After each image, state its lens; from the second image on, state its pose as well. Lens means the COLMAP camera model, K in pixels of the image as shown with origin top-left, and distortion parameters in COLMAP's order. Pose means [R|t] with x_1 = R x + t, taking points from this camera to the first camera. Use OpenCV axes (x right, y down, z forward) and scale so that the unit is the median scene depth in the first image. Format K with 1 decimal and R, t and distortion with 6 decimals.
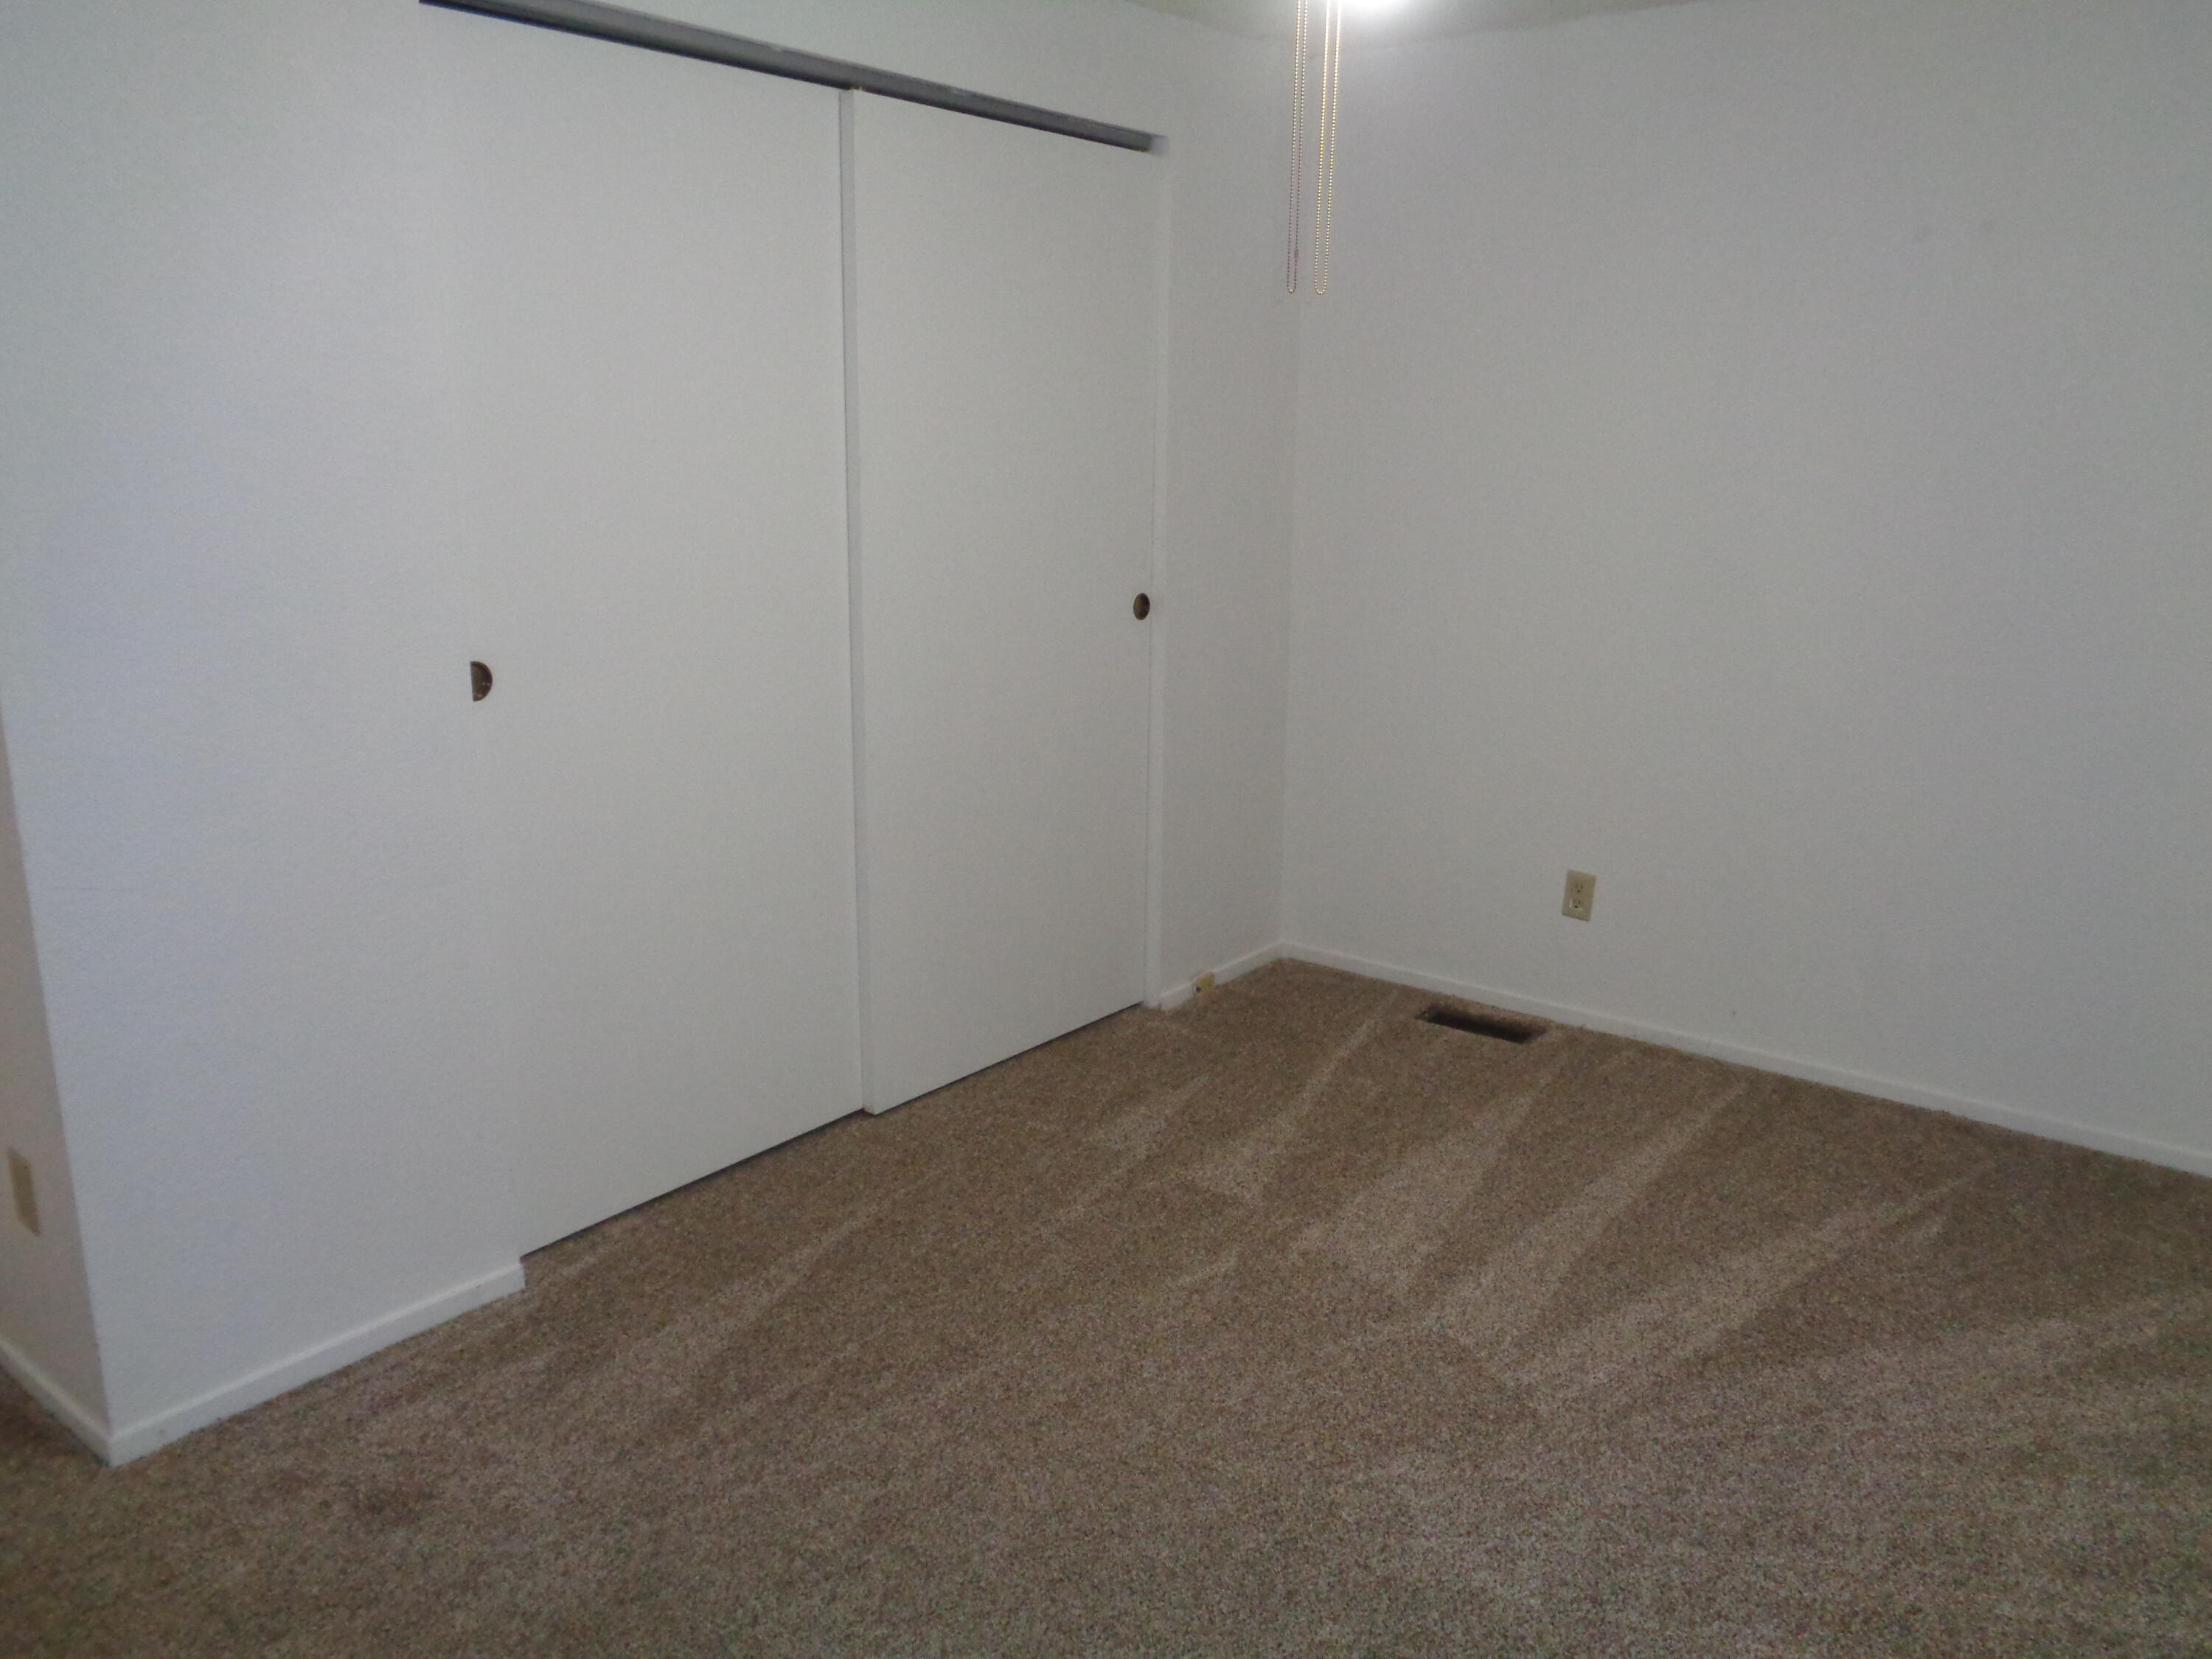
lens RADIAL K [[1649.0, 0, 1110.0], [0, 1649.0, 814.5], [0, 0, 1]] dist [-0.005527, 0.005246]
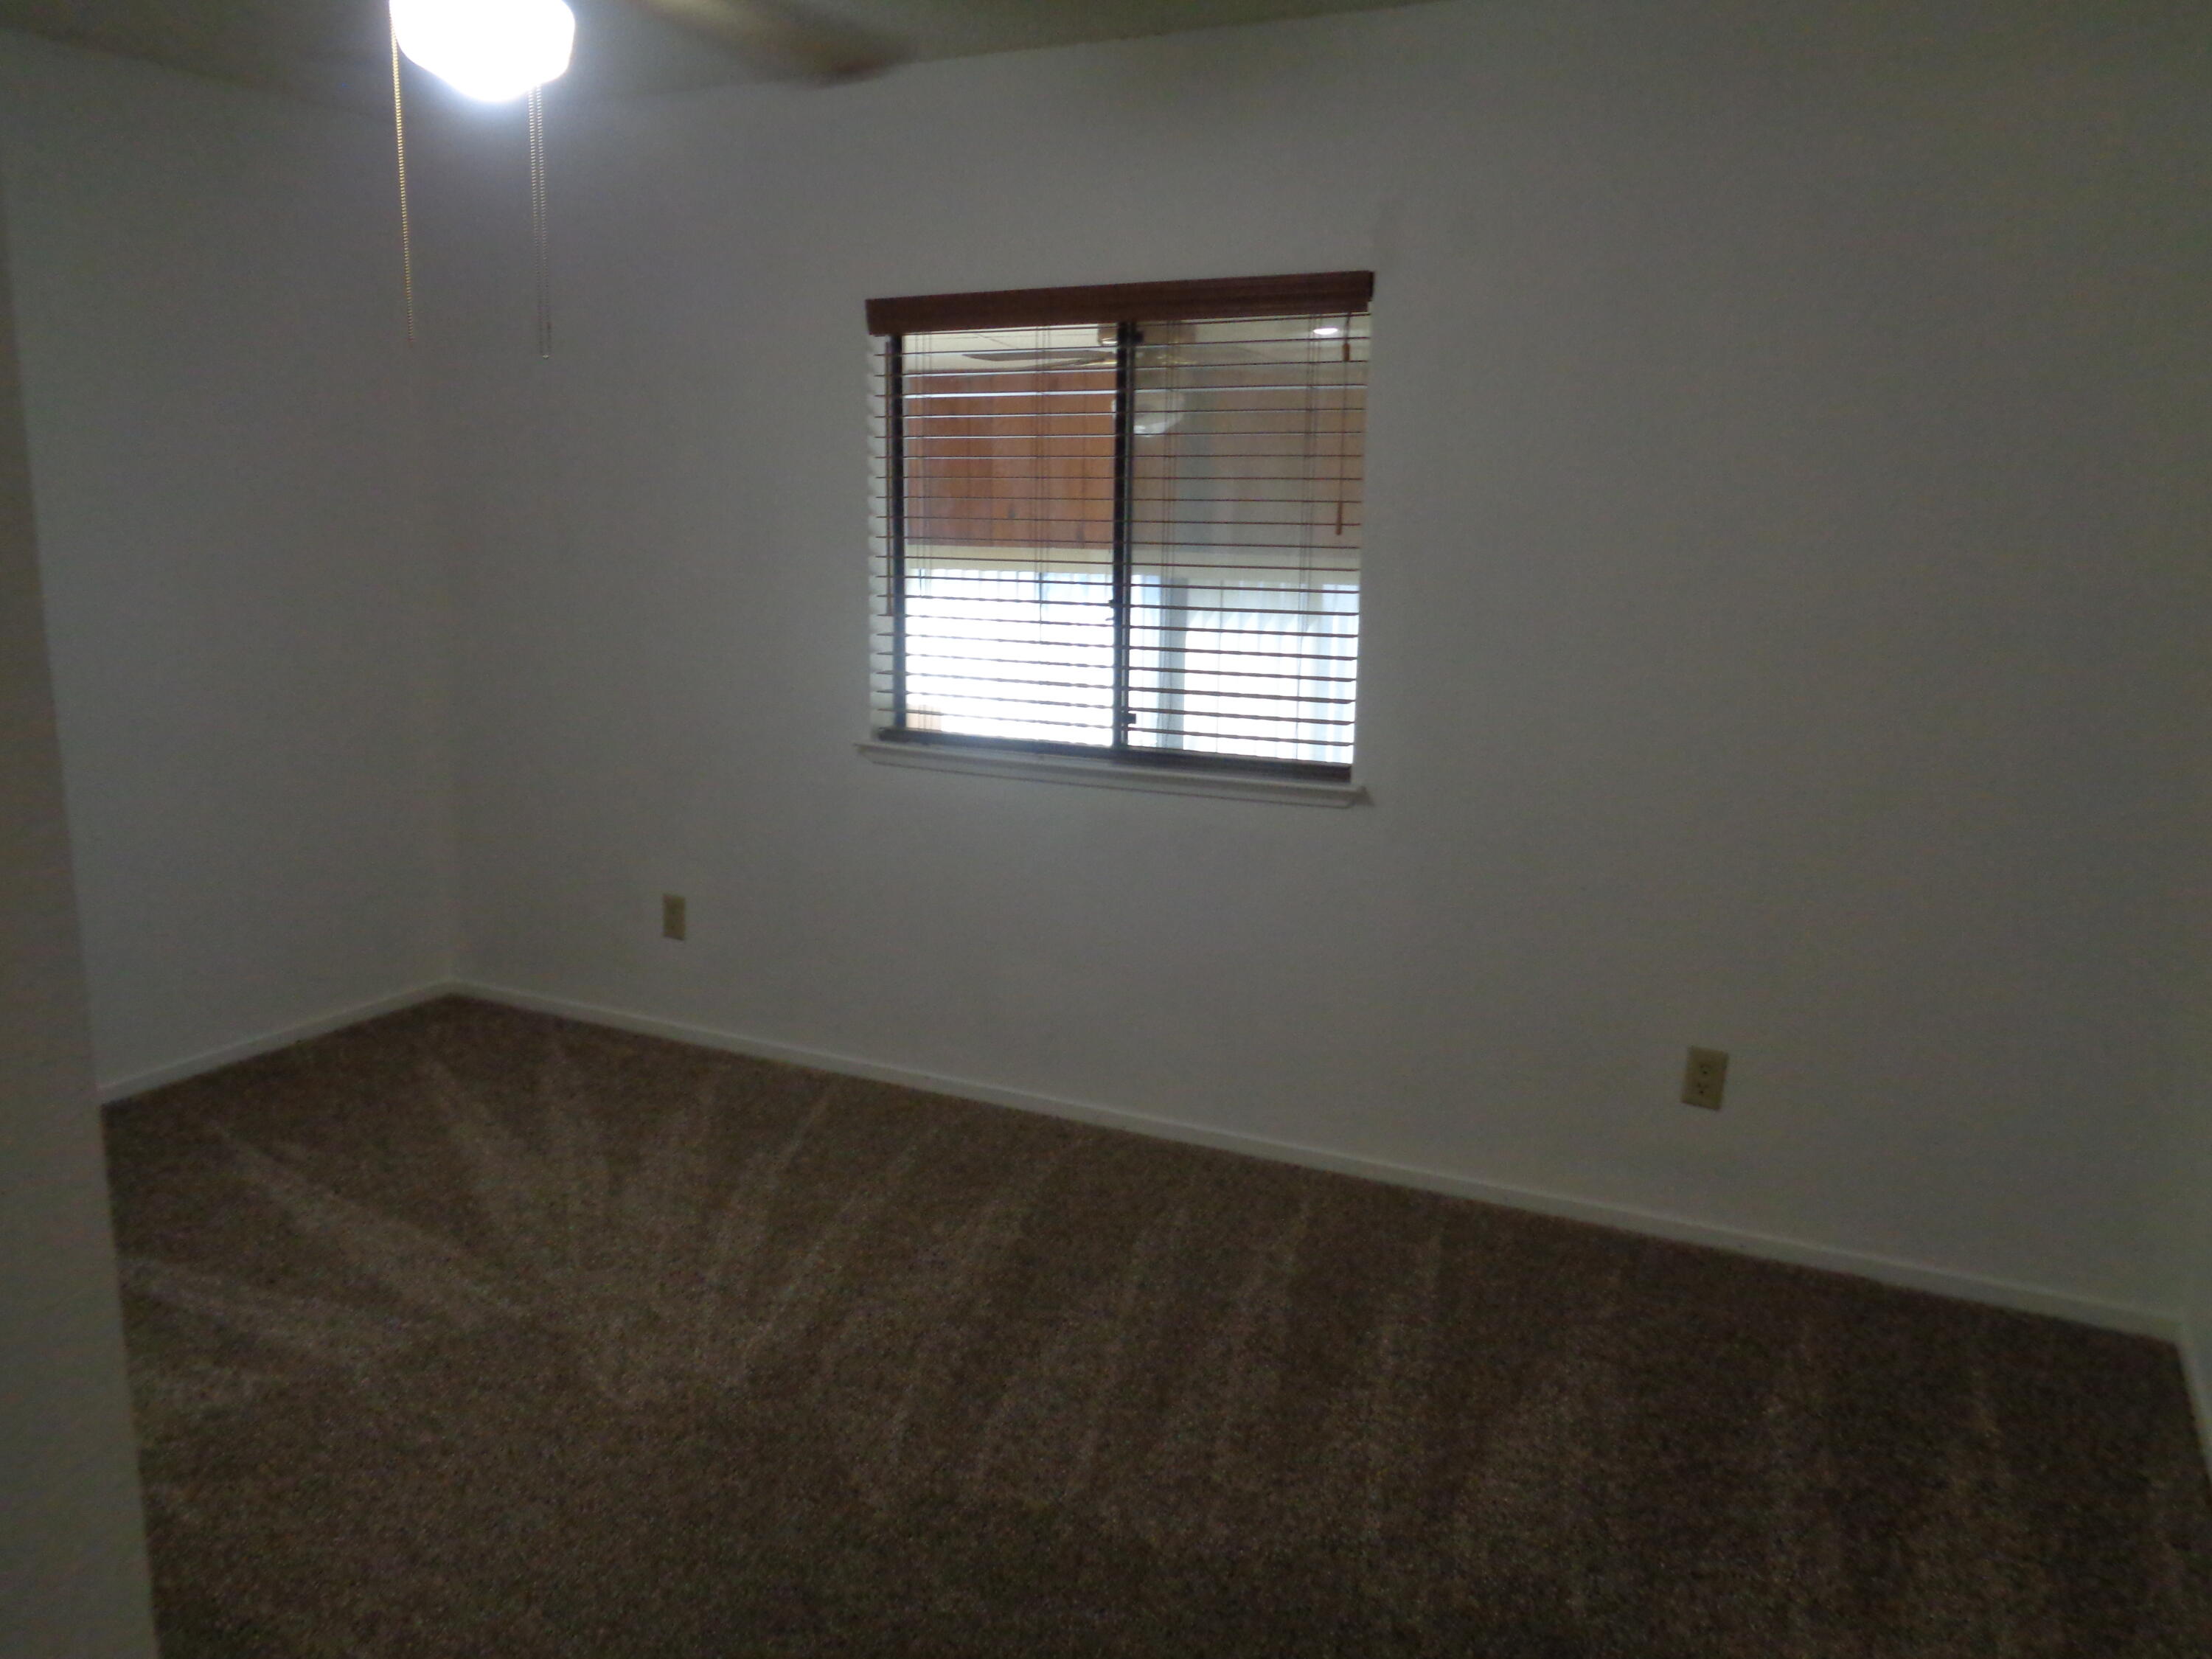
lens RADIAL K [[1649.0, 0, 1110.0], [0, 1649.0, 814.5], [0, 0, 1]] dist [-0.005527, 0.005246]
pose [[-0.196734, -0.201072, 0.959617, -0.764853], [0.220540, 0.944588, 0.243136, -0.142325], [-0.955331, 0.259467, -0.141489, 0.611012]]
